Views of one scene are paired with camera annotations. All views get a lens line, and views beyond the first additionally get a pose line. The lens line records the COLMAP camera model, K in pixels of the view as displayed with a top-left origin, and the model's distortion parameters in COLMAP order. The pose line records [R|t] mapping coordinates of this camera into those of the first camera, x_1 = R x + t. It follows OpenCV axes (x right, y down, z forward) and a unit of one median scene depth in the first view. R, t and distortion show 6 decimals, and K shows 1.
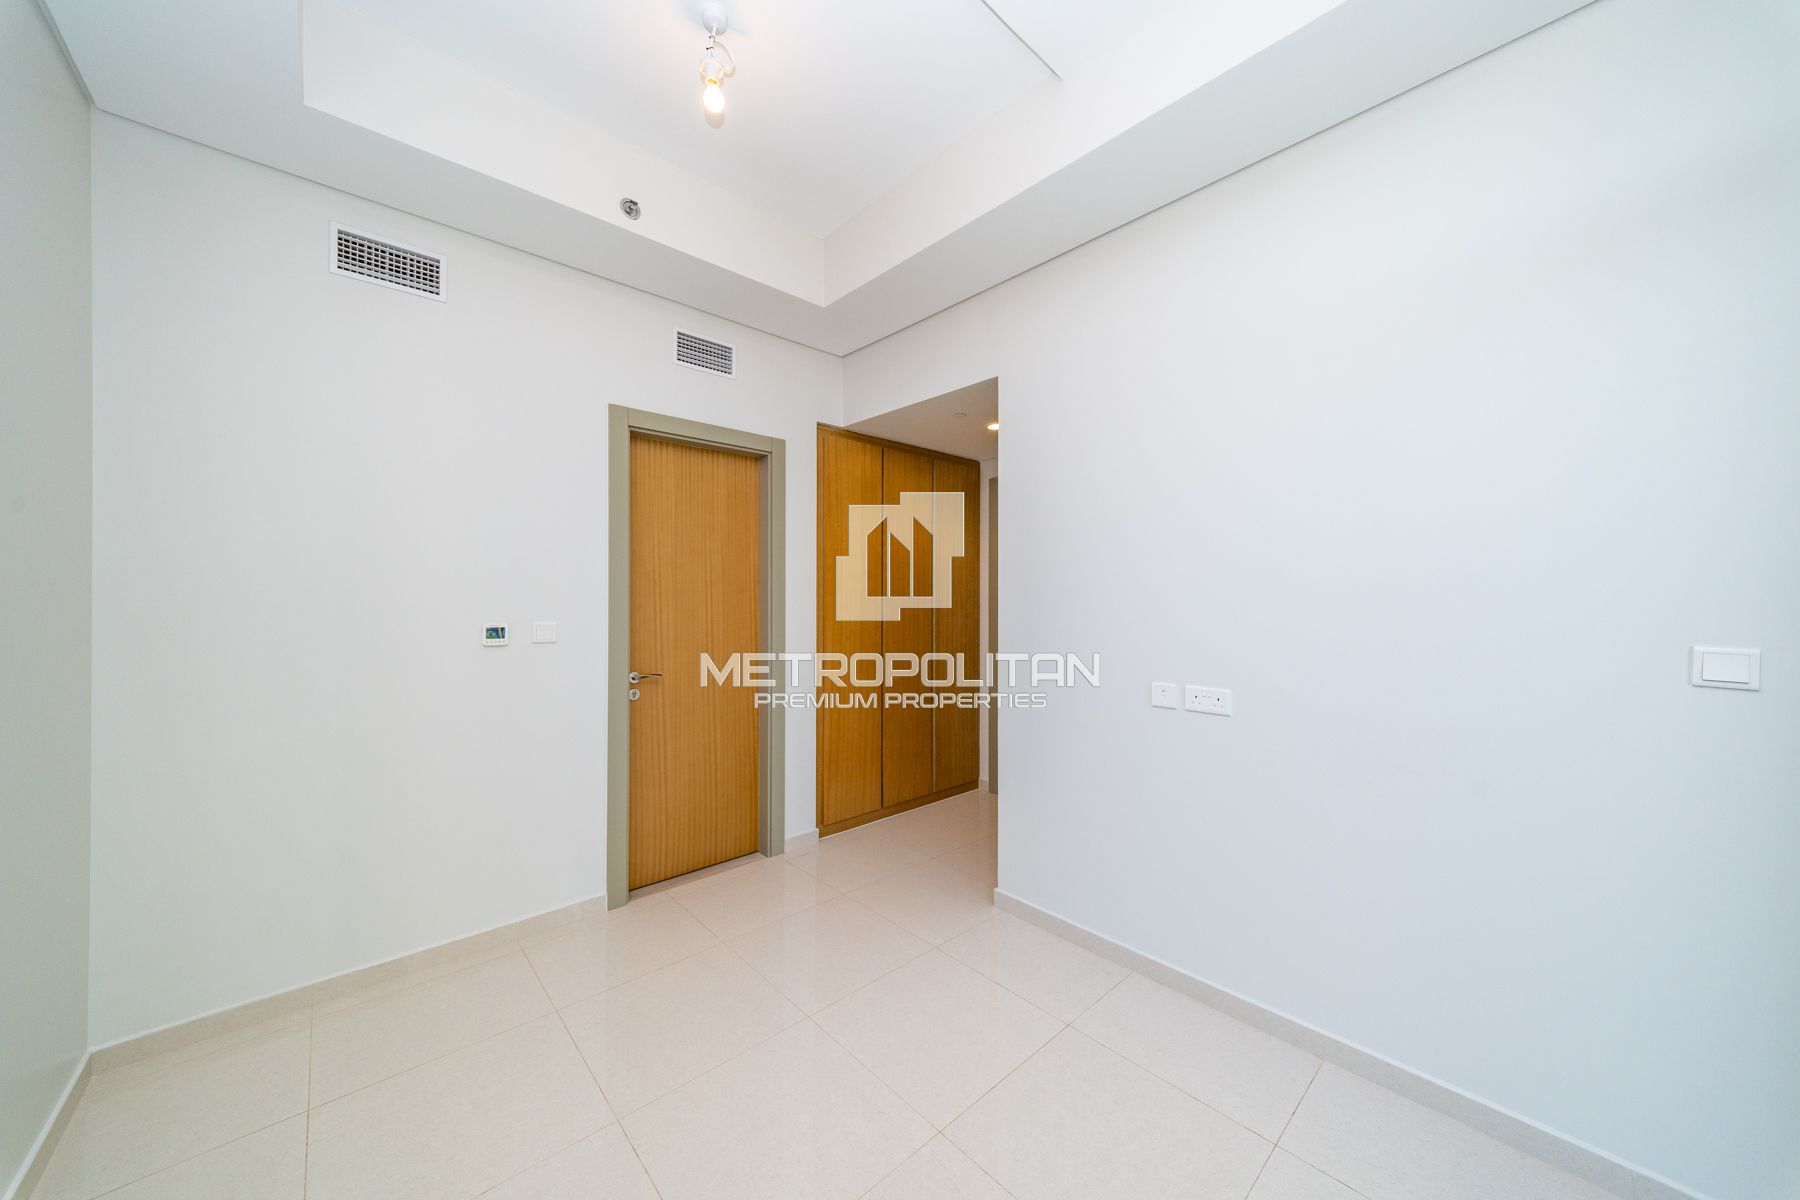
lens RADIAL K [[632.8, 0, 898.0], [0, 632.8, 597.1], [0, 0, 1]] dist [0.002104, 0.000065]
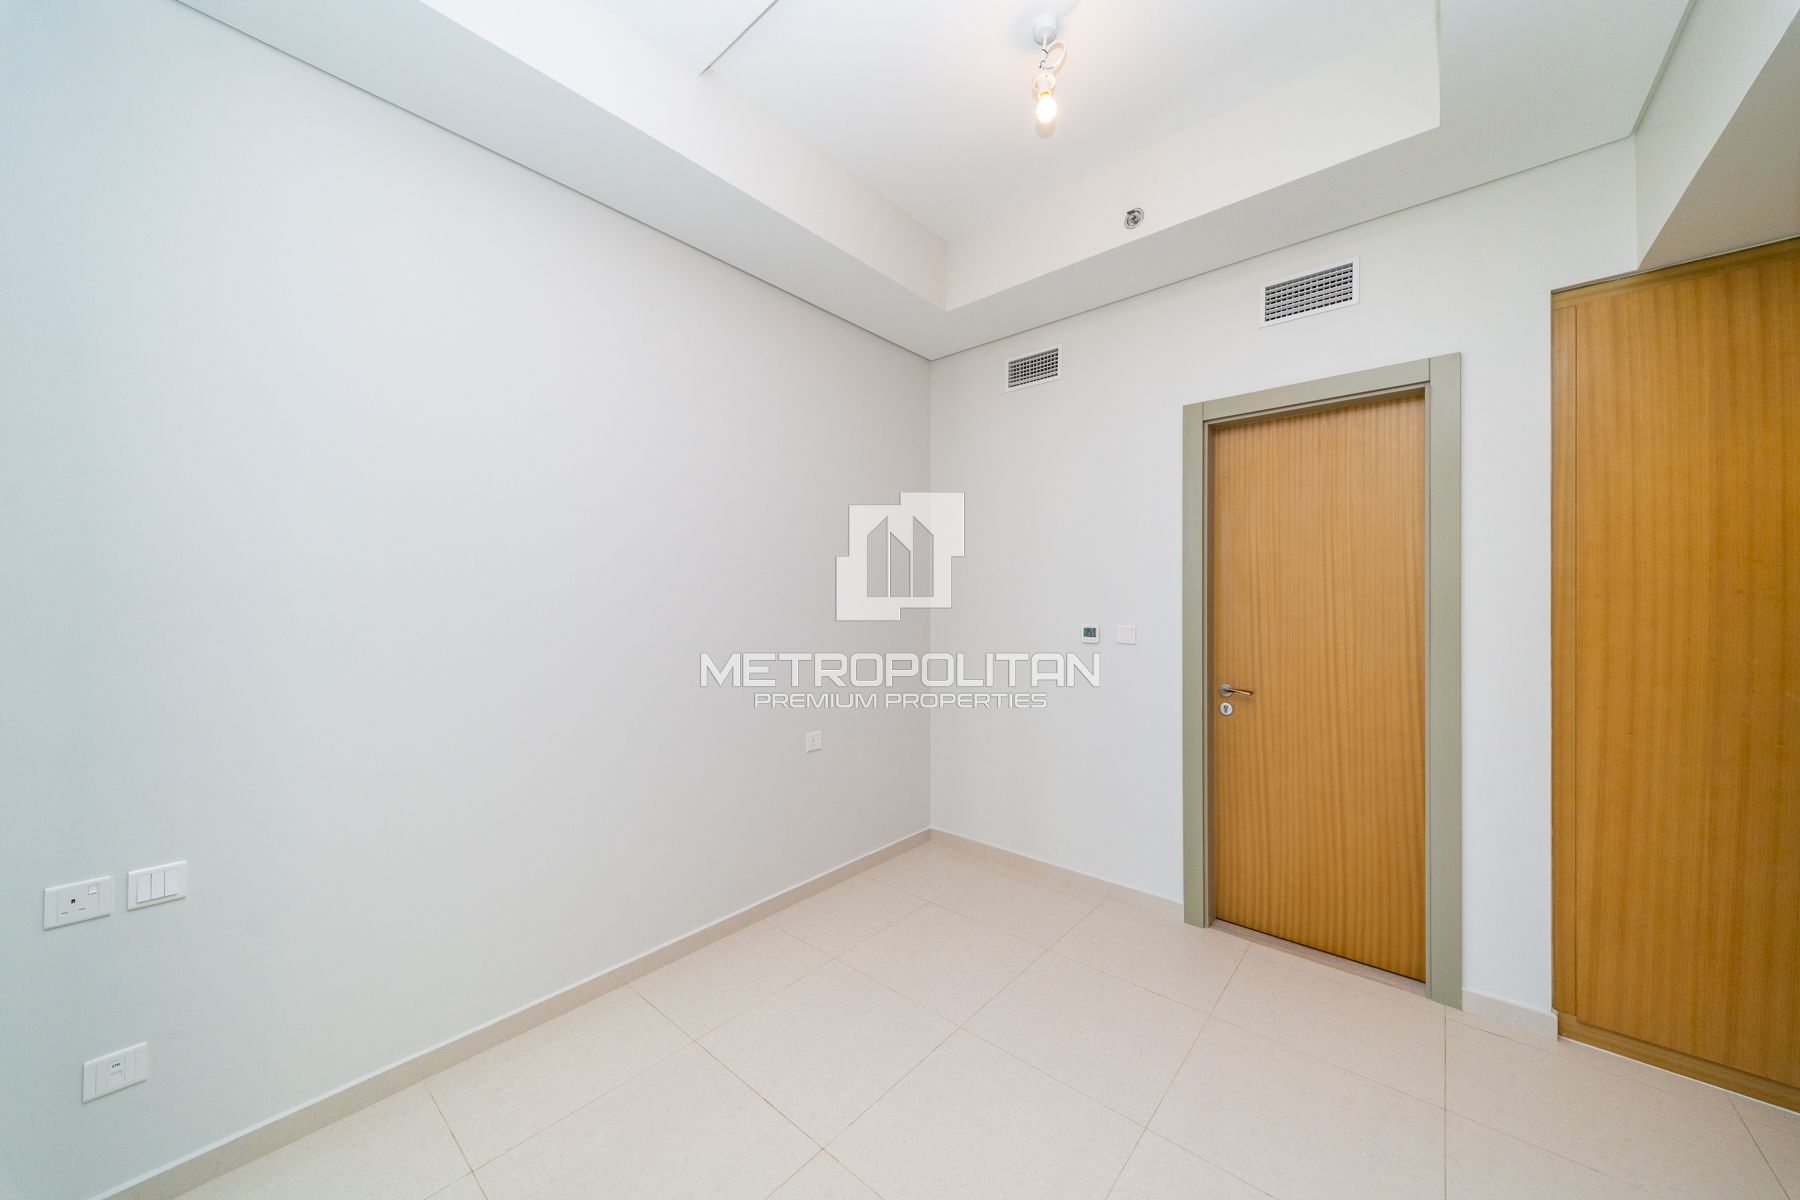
lens RADIAL K [[632.8, 0, 894.5], [0, 632.8, 606.1], [0, 0, 1]] dist [0.002104, 0.000065]
pose [[0.085525, -0.000052, -0.996336, 0.448005], [-0.003479, 0.999994, -0.000351, 0.007010], [0.996330, 0.003496, 0.085524, 0.433416]]
